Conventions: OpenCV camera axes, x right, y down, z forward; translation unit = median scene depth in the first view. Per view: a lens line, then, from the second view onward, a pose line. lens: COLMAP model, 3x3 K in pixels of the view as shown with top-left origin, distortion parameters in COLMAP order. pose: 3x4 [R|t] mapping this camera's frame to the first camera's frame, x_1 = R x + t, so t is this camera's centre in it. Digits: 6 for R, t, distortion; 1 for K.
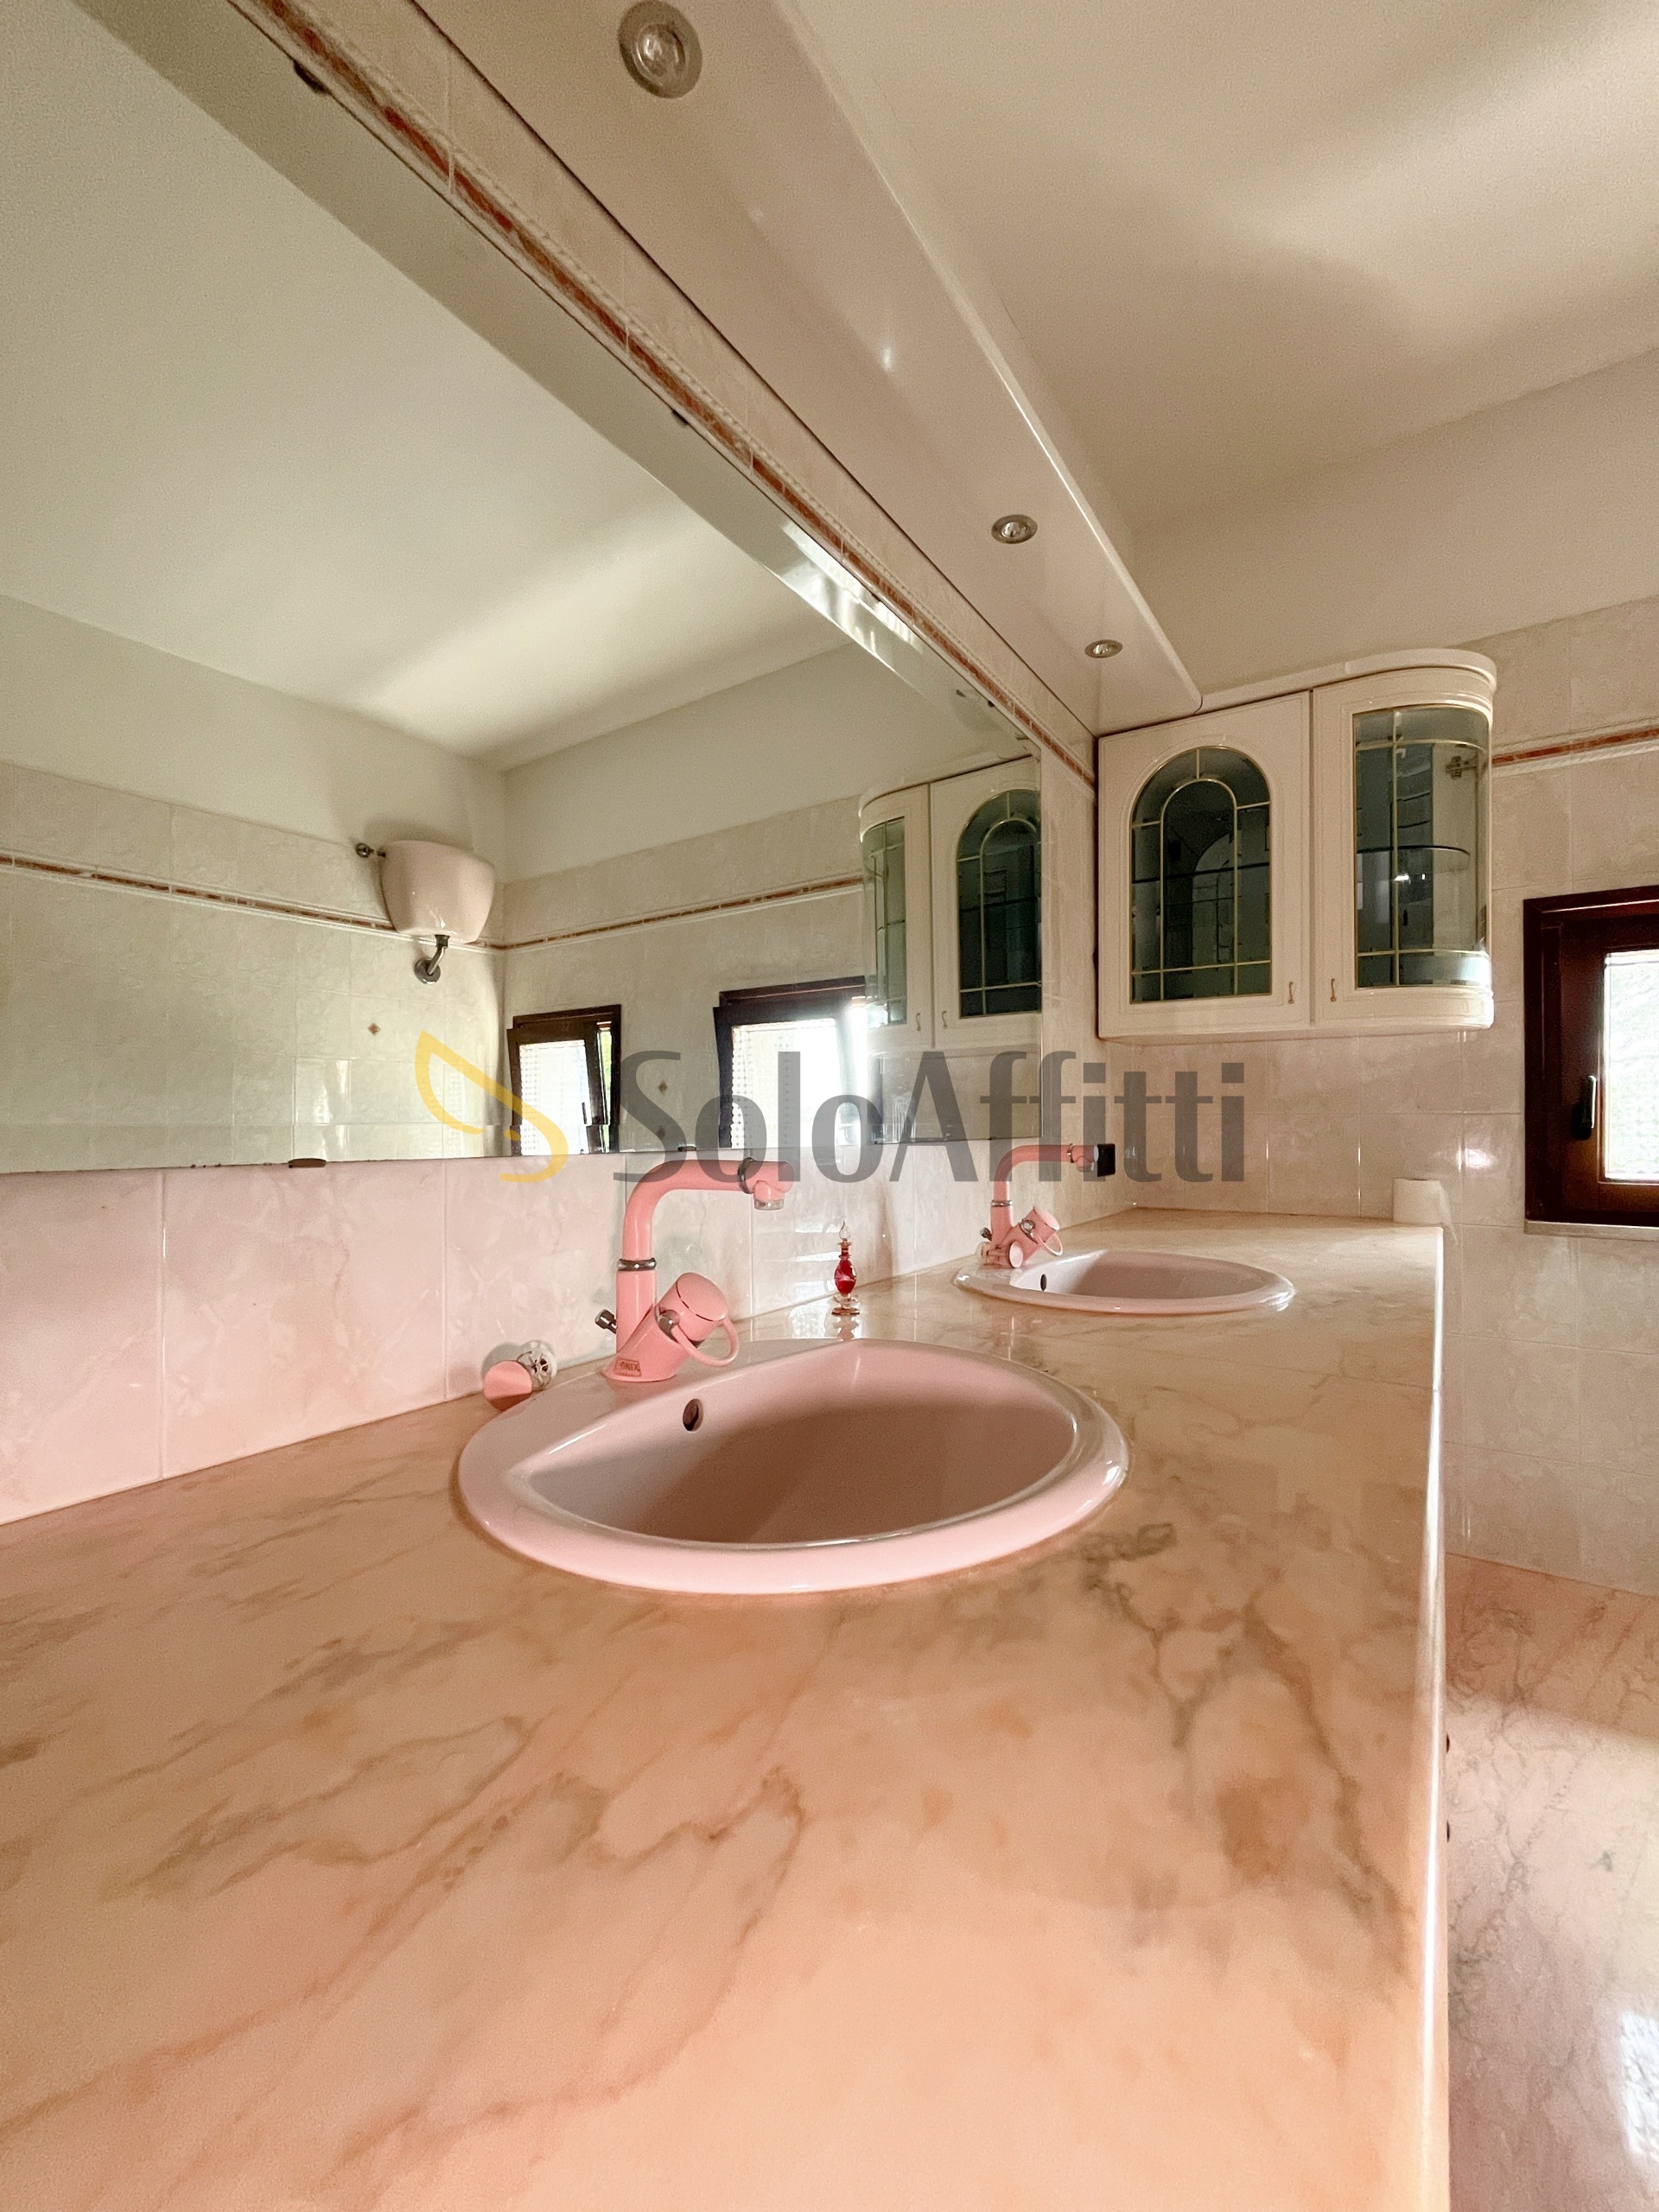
lens RADIAL K [[893.0, 0, 833.2], [0, 893.0, 1112.3], [0, 0, 1]] dist [-0.001905, -0.000230]
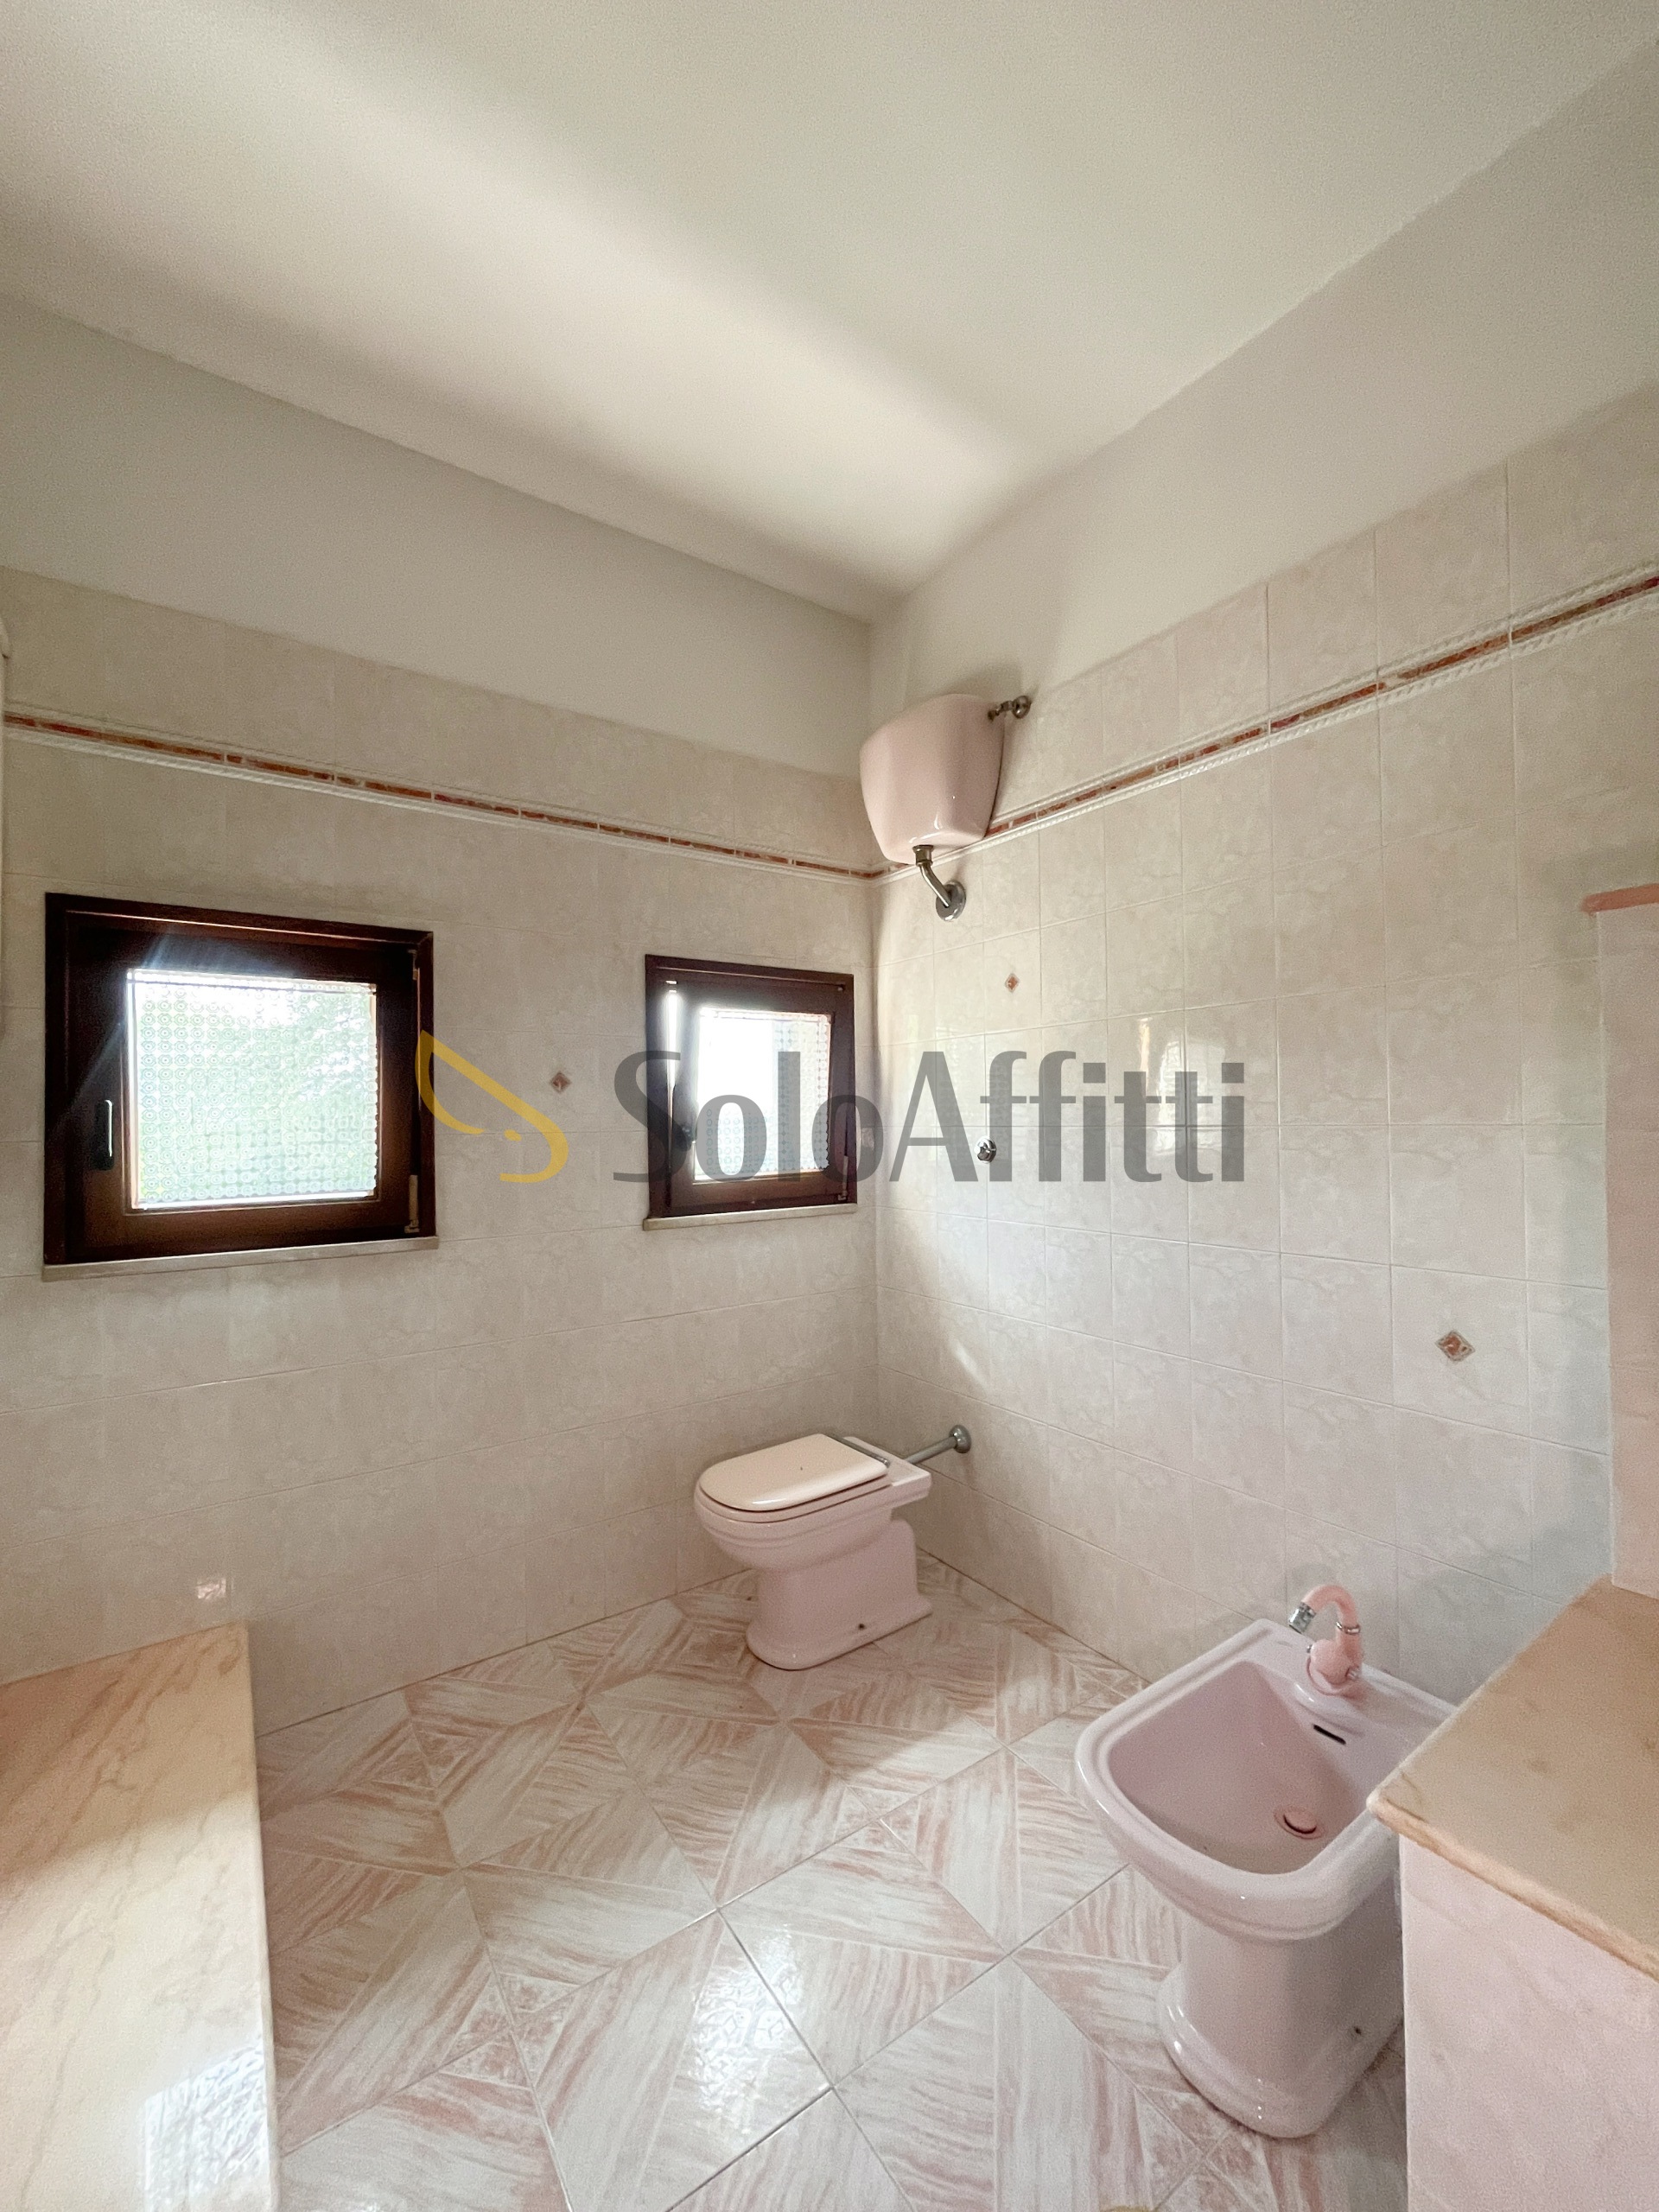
lens RADIAL K [[893.0, 0, 824.4], [0, 893.0, 1114.2], [0, 0, 1]] dist [-0.001905, -0.000230]
pose [[0.368642, 0.001626, 0.929570, 0.259363], [0.001319, 0.999997, -0.002272, -0.022011], [-0.929570, 0.002064, 0.368639, -0.013977]]
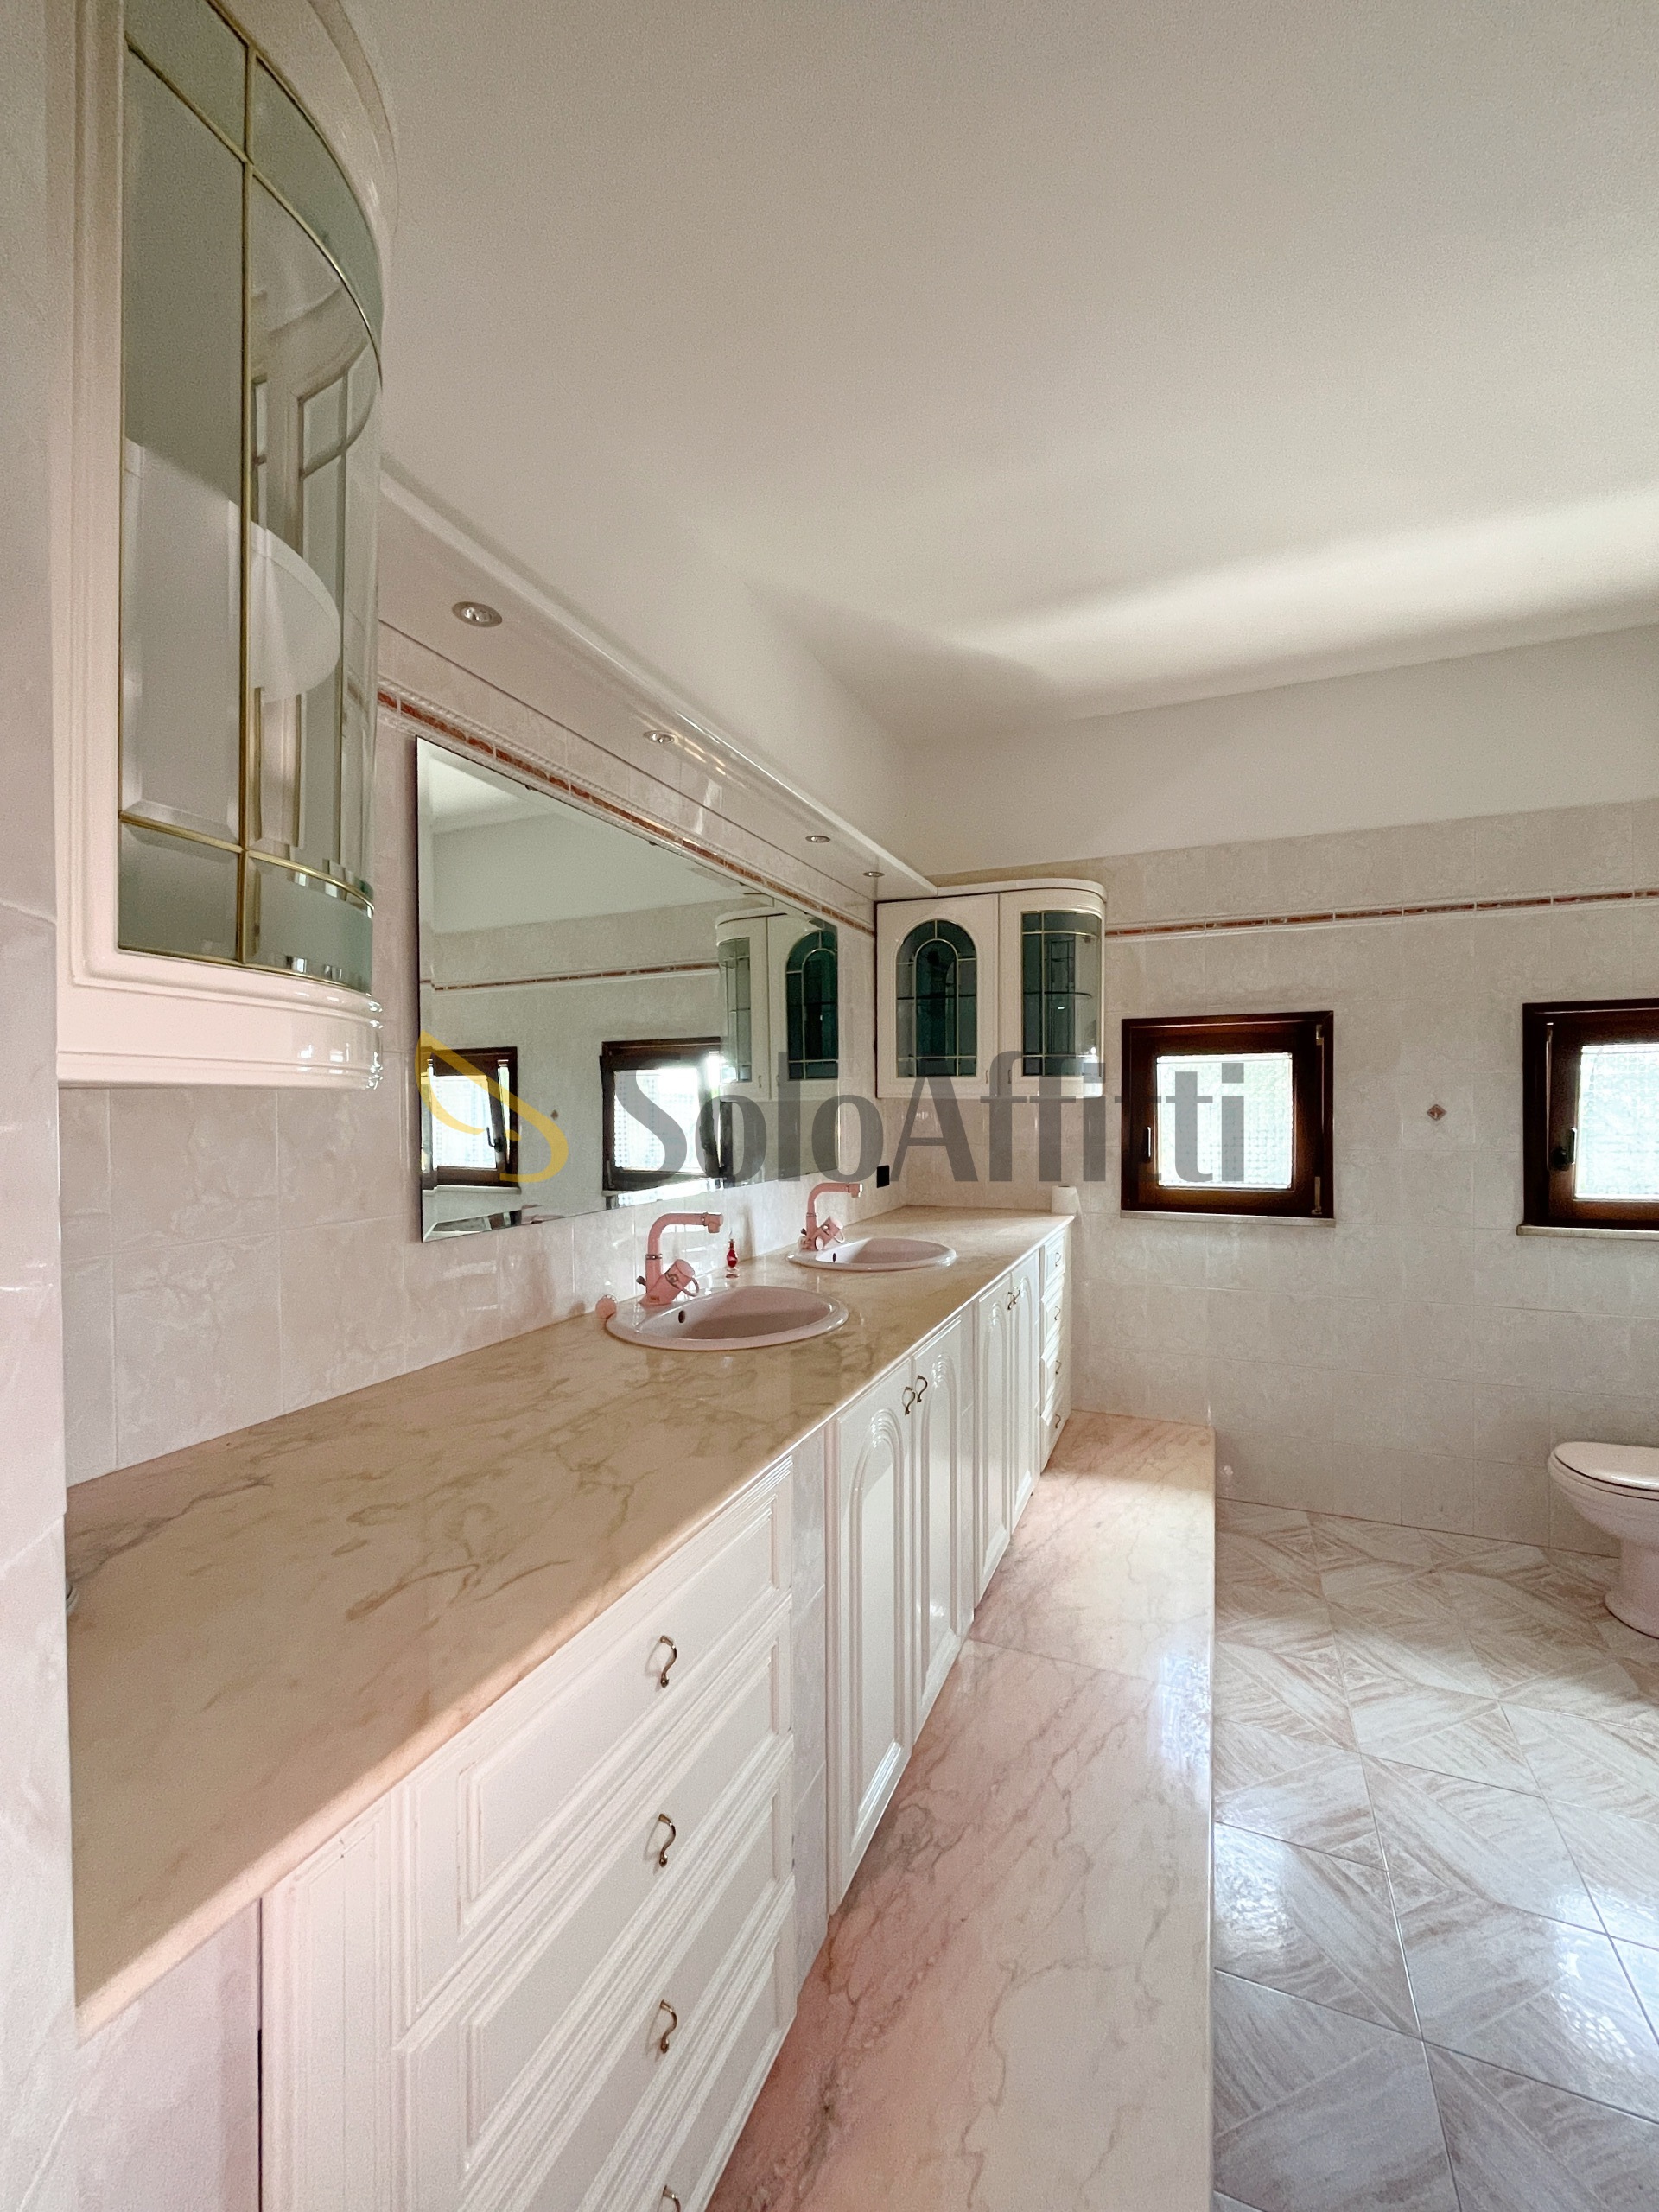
lens RADIAL K [[893.0, 0, 835.0], [0, 893.0, 1105.2], [0, 0, 1]] dist [-0.001905, -0.000230]
pose [[0.981259, -0.004906, 0.192632, -0.080678], [0.002299, 0.999903, 0.013755, -0.102988], [-0.192681, -0.013054, 0.981175, -0.557468]]
